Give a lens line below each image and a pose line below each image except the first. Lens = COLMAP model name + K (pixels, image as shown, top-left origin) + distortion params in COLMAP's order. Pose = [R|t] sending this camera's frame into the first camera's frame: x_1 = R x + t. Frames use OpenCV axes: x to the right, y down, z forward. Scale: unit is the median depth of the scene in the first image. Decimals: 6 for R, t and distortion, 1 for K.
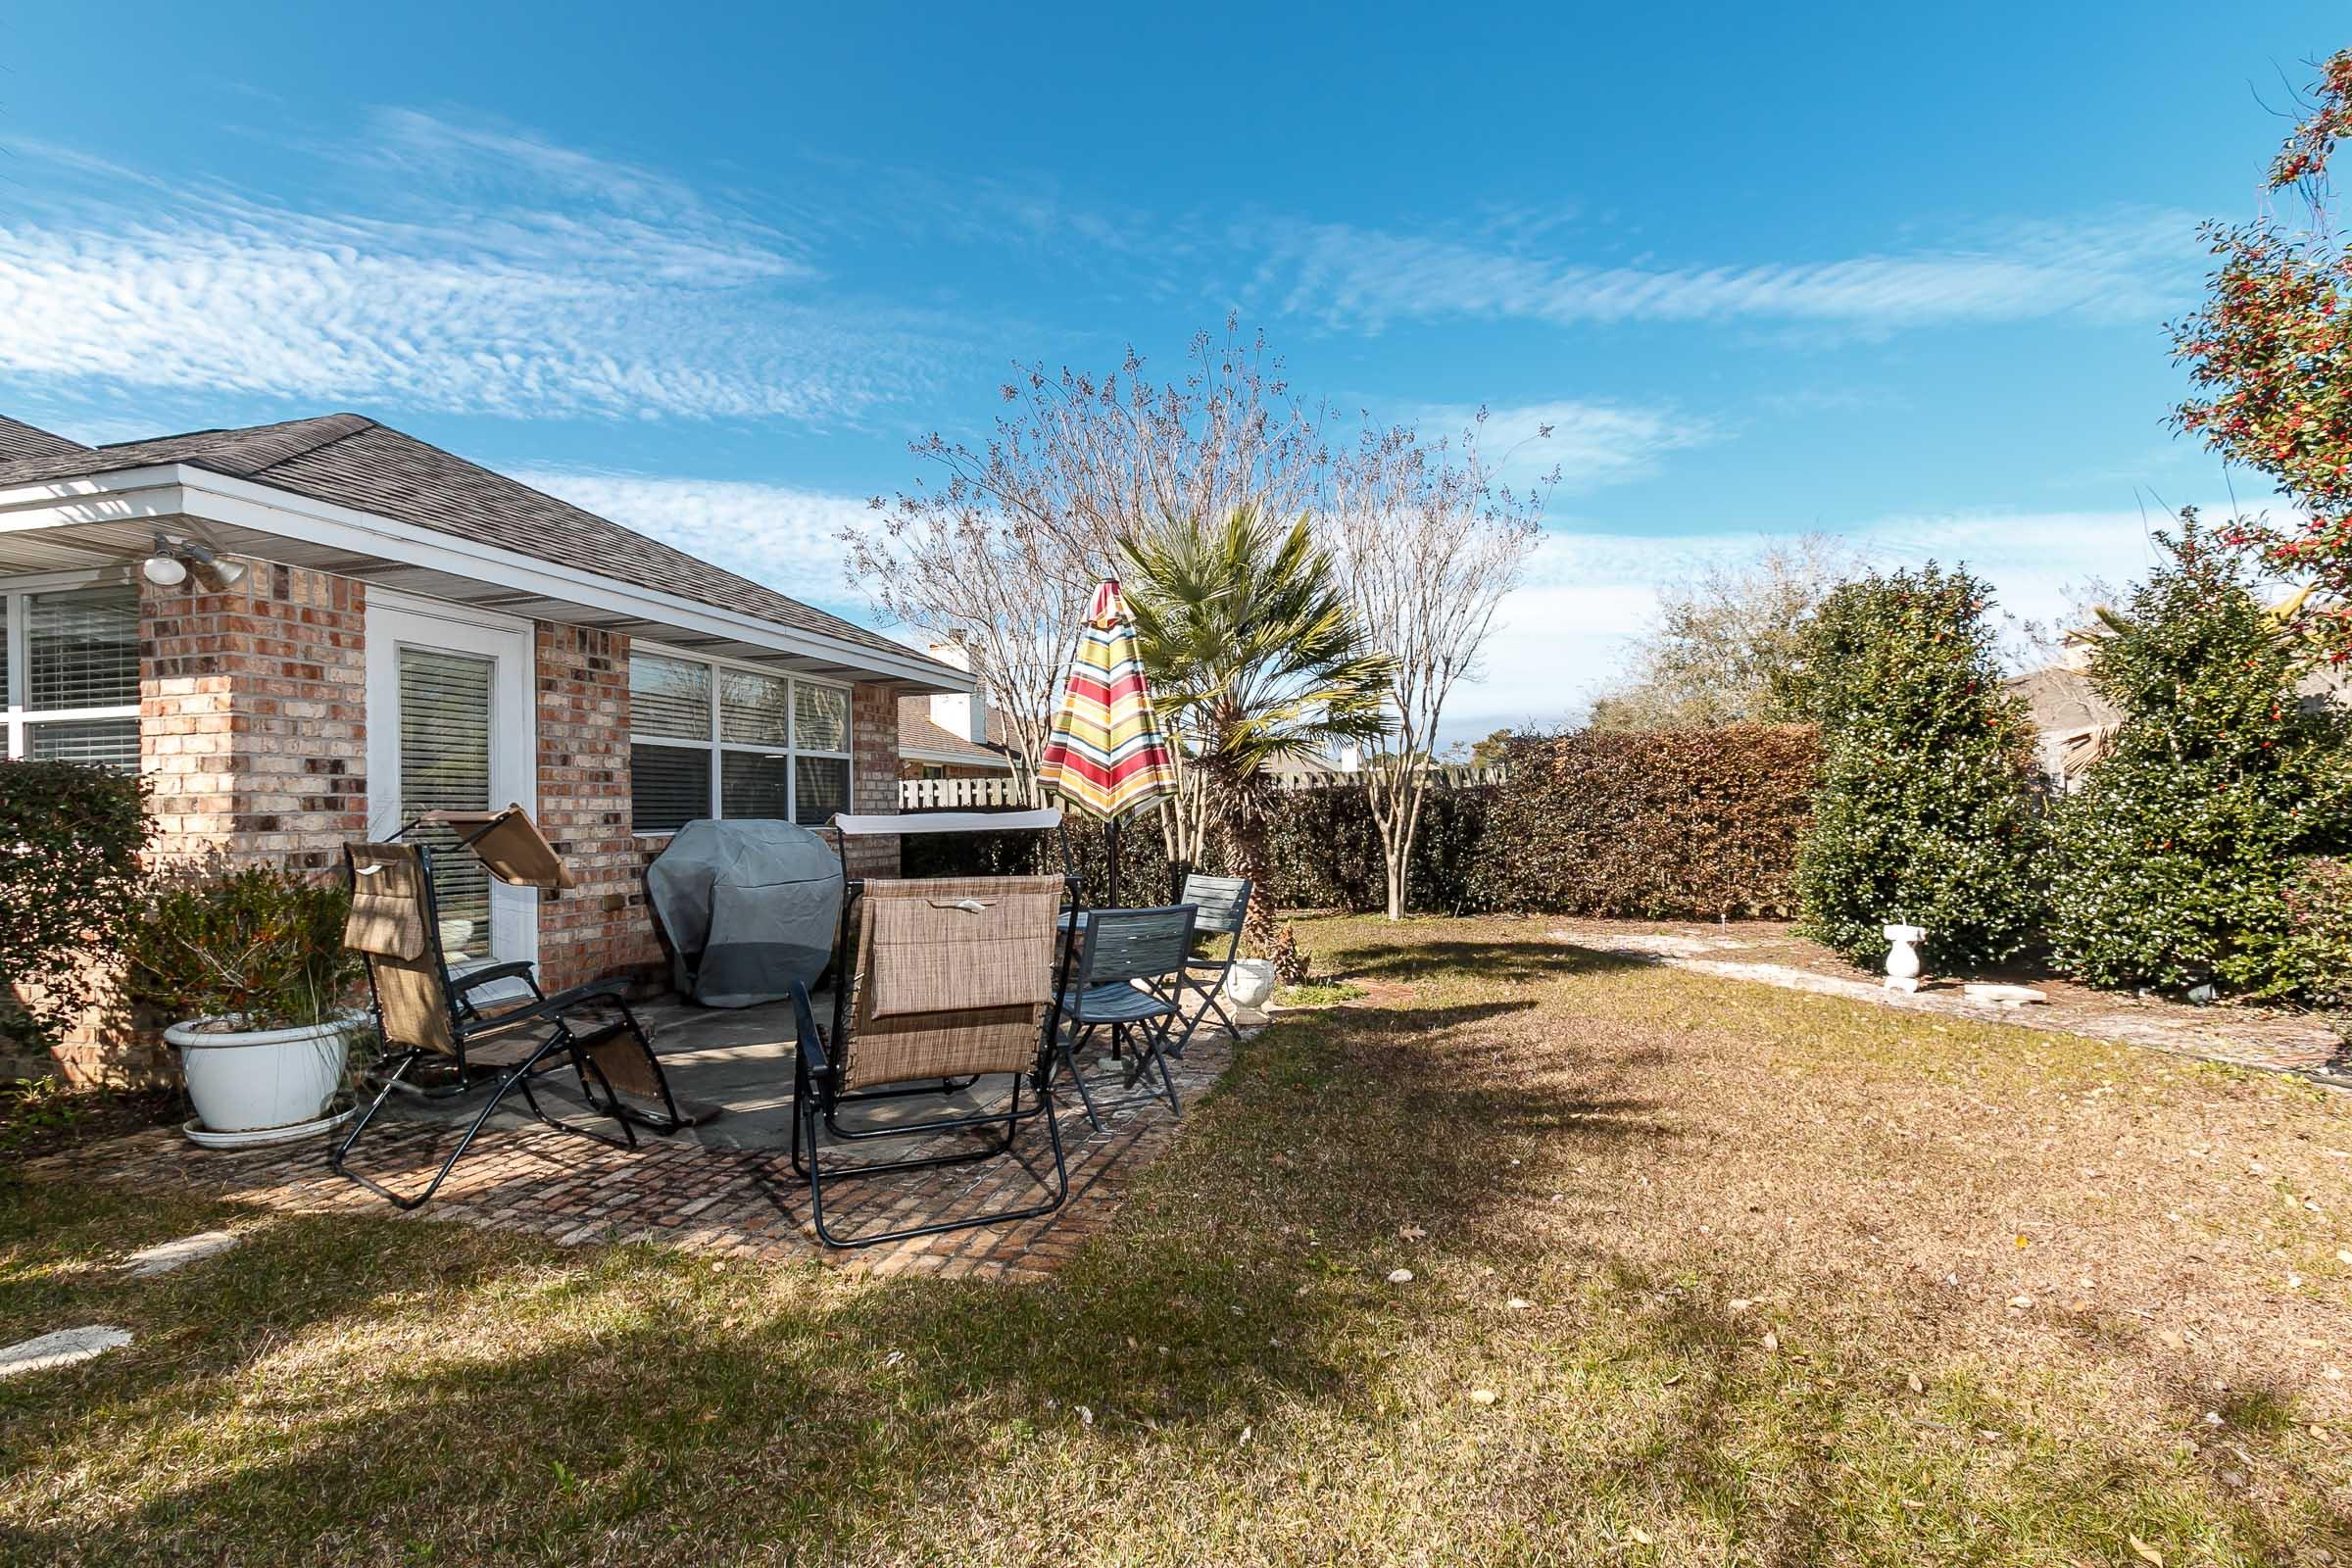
lens RADIAL K [[1069.3, 0, 1176.0], [0, 1069.3, 784.0], [0, 0, 1]] dist [-0.001128, -0.000122]
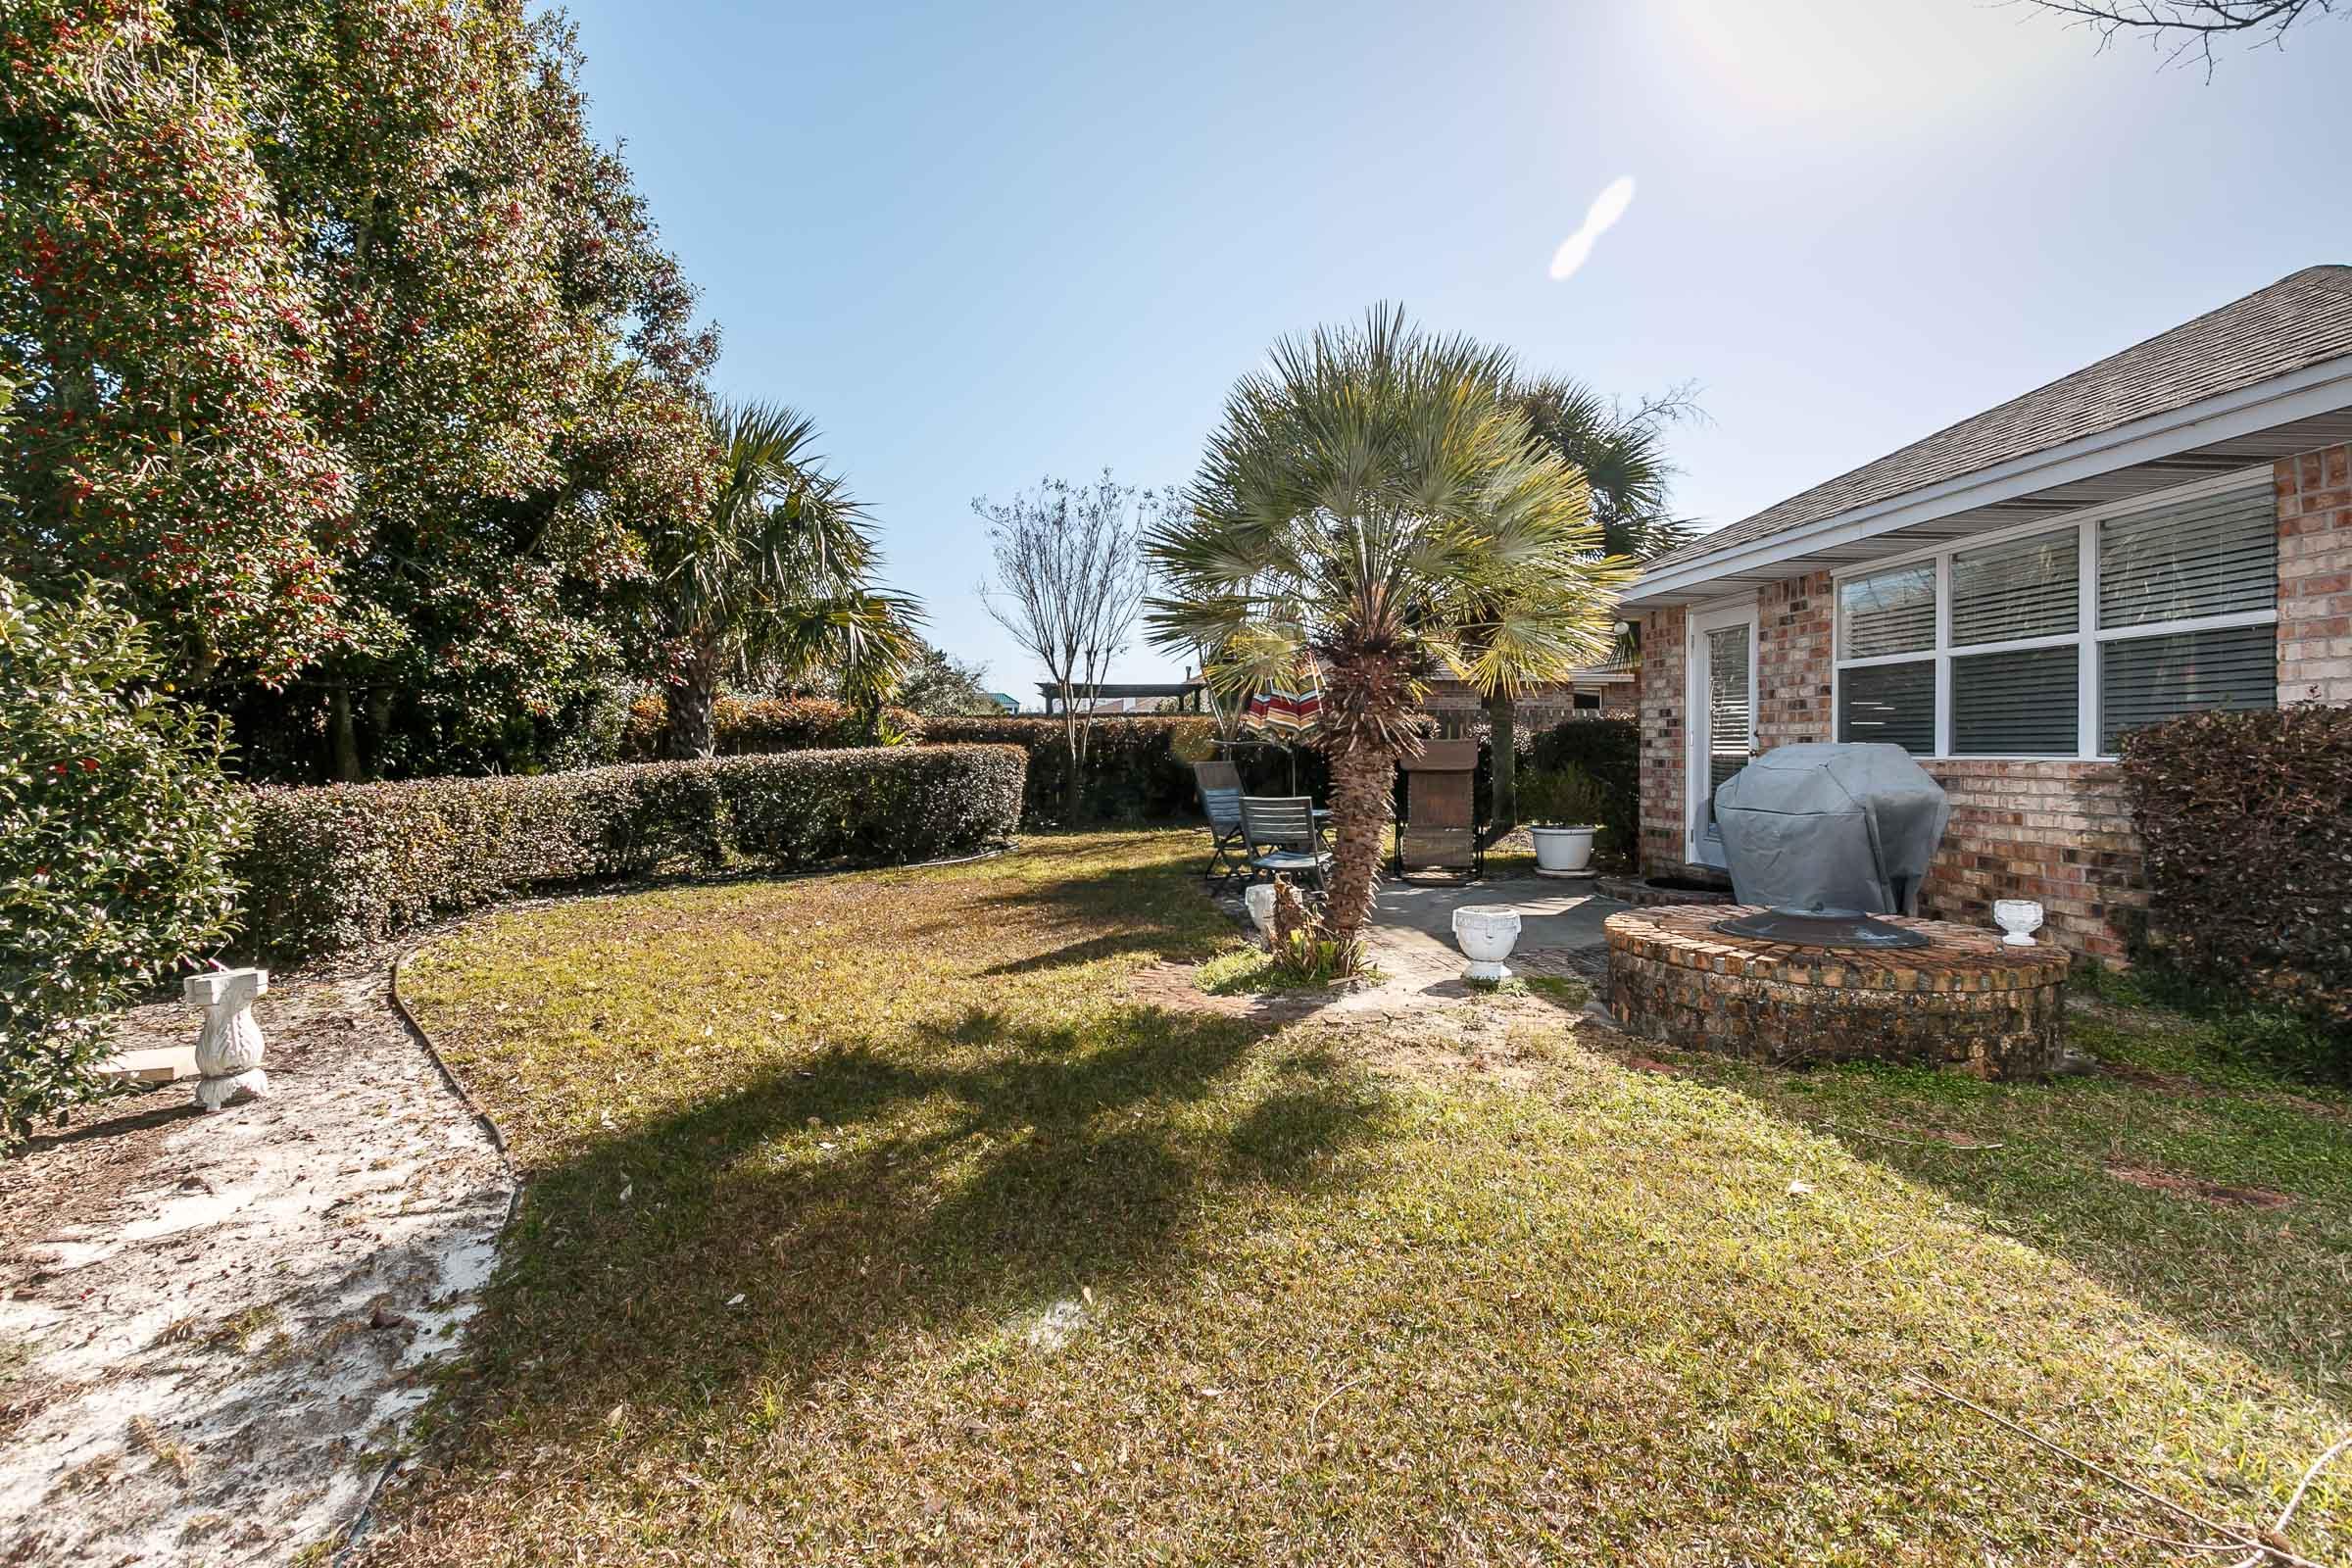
lens RADIAL K [[1069.3, 0, 1176.0], [0, 1069.3, 784.0], [0, 0, 1]] dist [-0.001128, -0.000122]
pose [[-0.931848, 0.033040, -0.361342, 0.513674], [0.030567, 0.999454, 0.012561, 0.044347], [0.361560, 0.000660, -0.932349, 1.868581]]
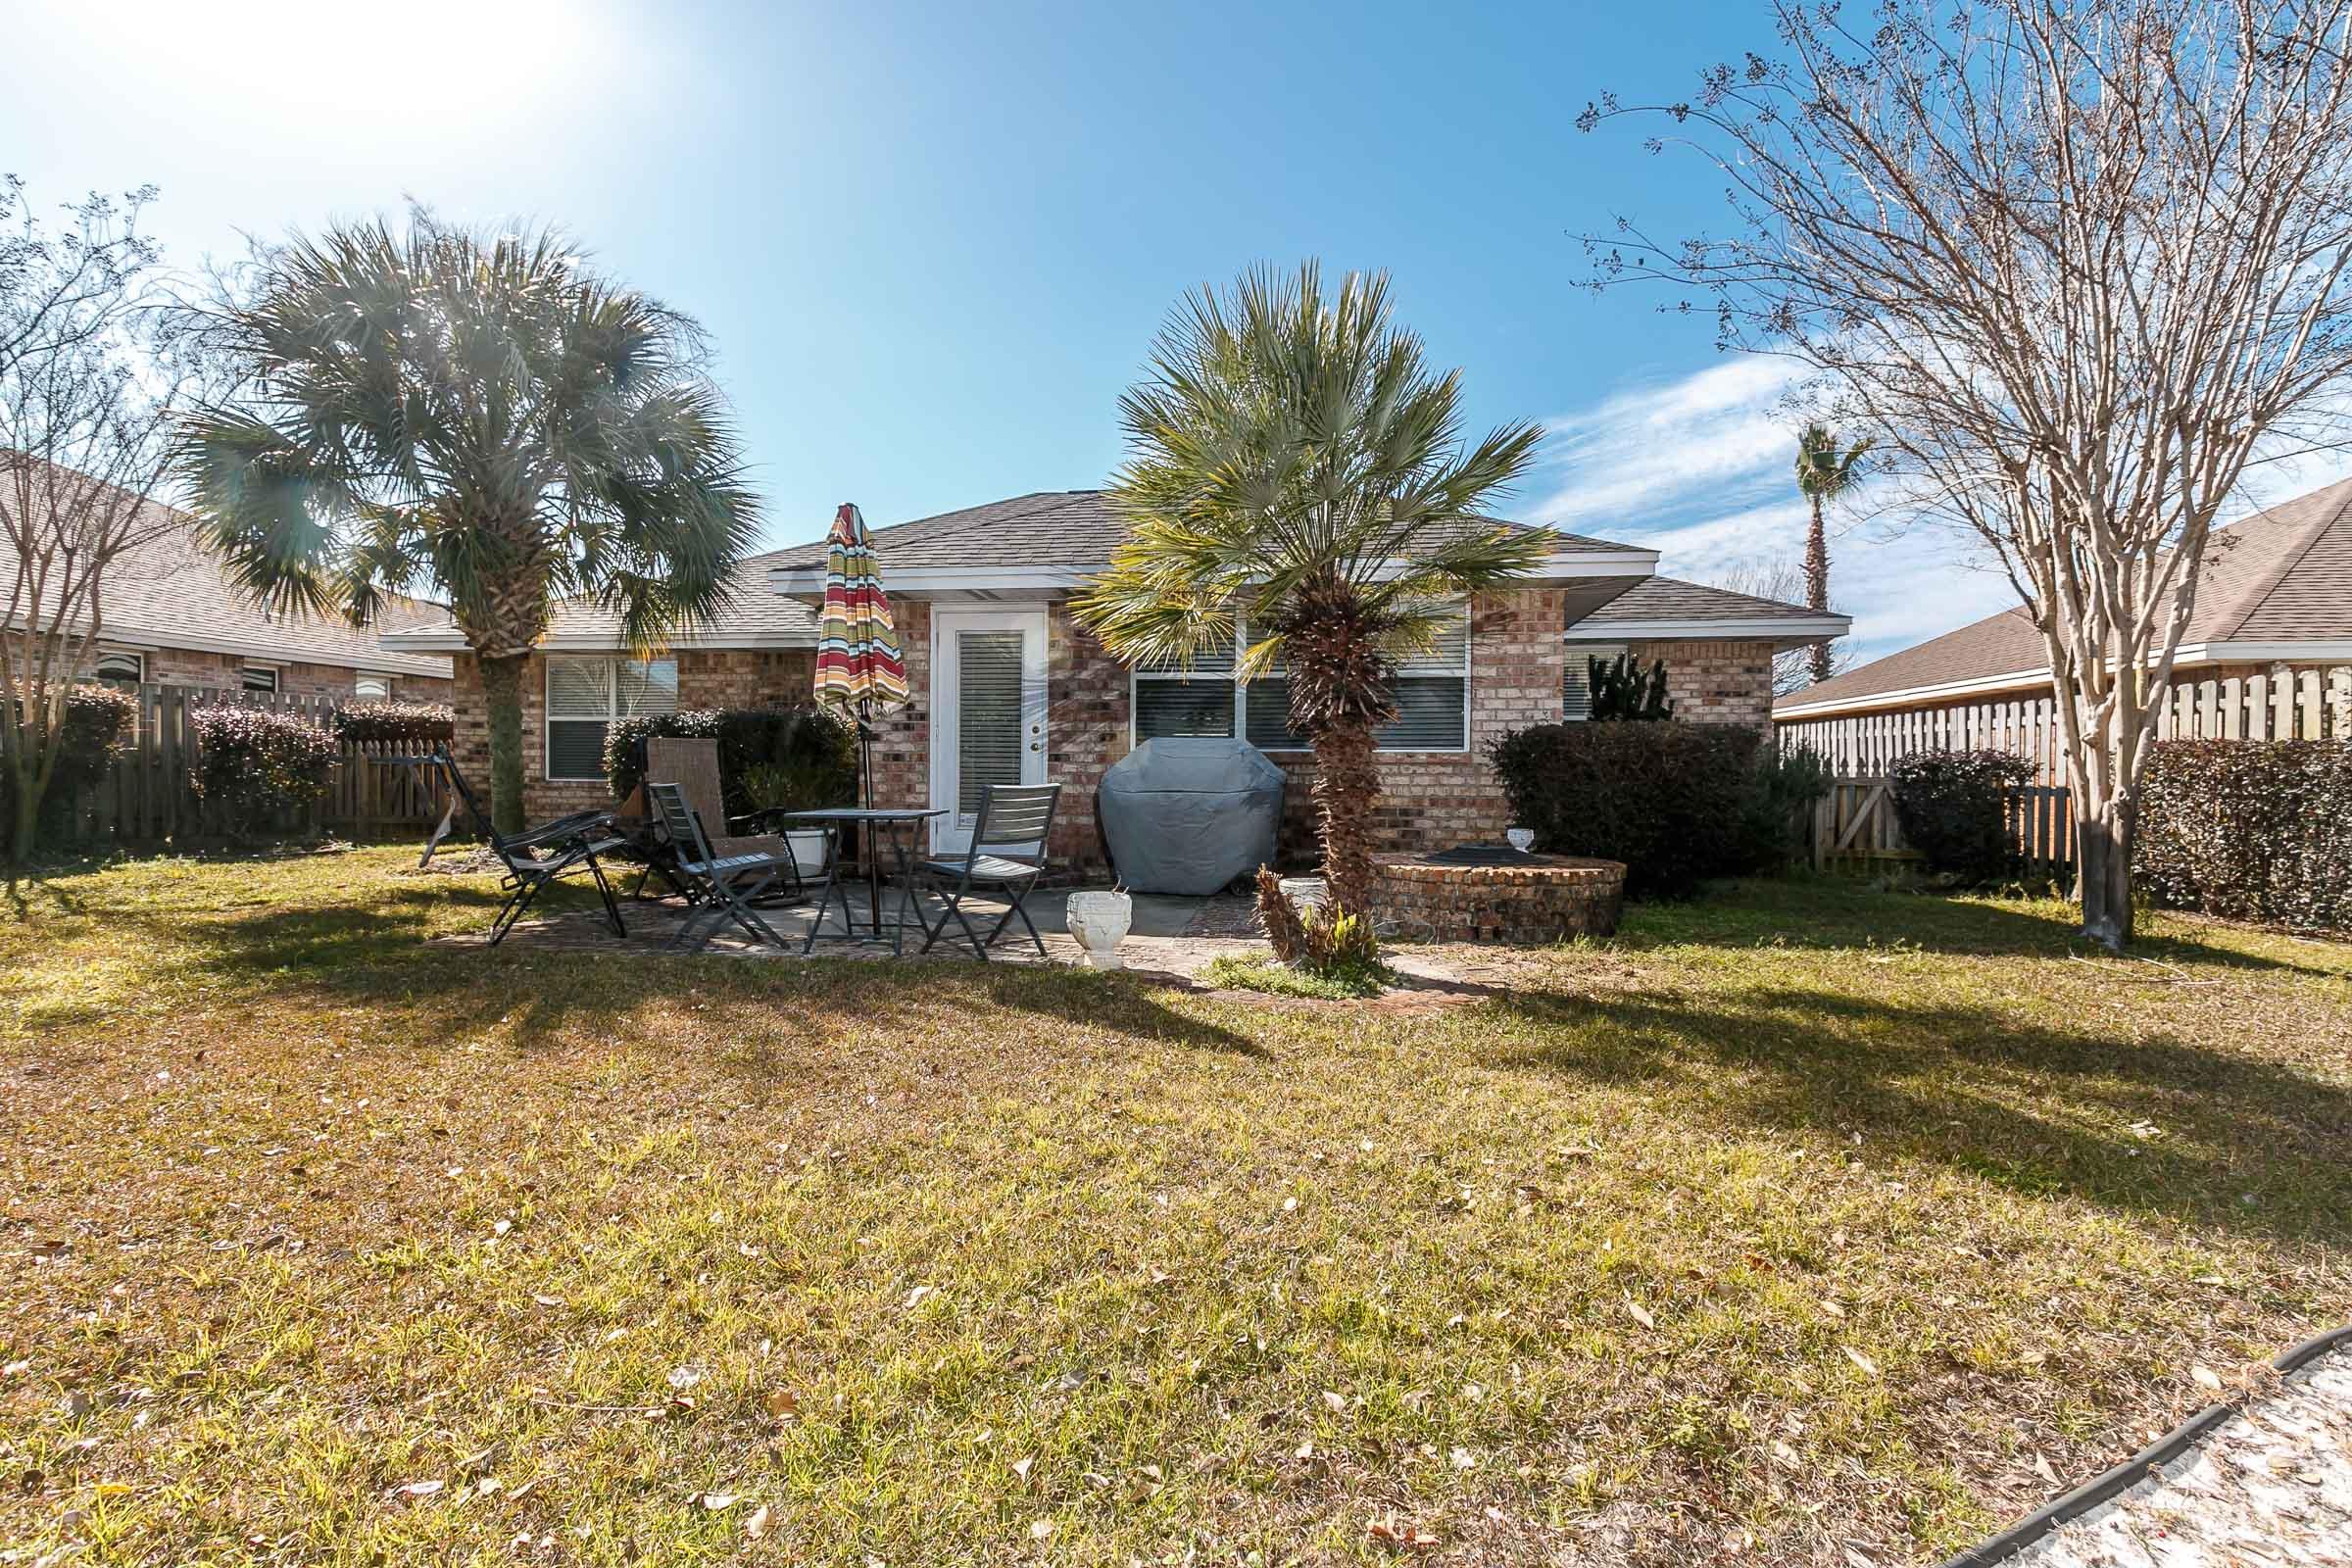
lens RADIAL K [[1069.3, 0, 1176.0], [0, 1069.3, 784.0], [0, 0, 1]] dist [-0.001128, -0.000122]
pose [[0.128361, 0.022800, -0.991465, 0.842531], [0.018020, 0.999517, 0.025318, 0.060548], [0.991564, -0.021116, 0.127888, 0.947937]]
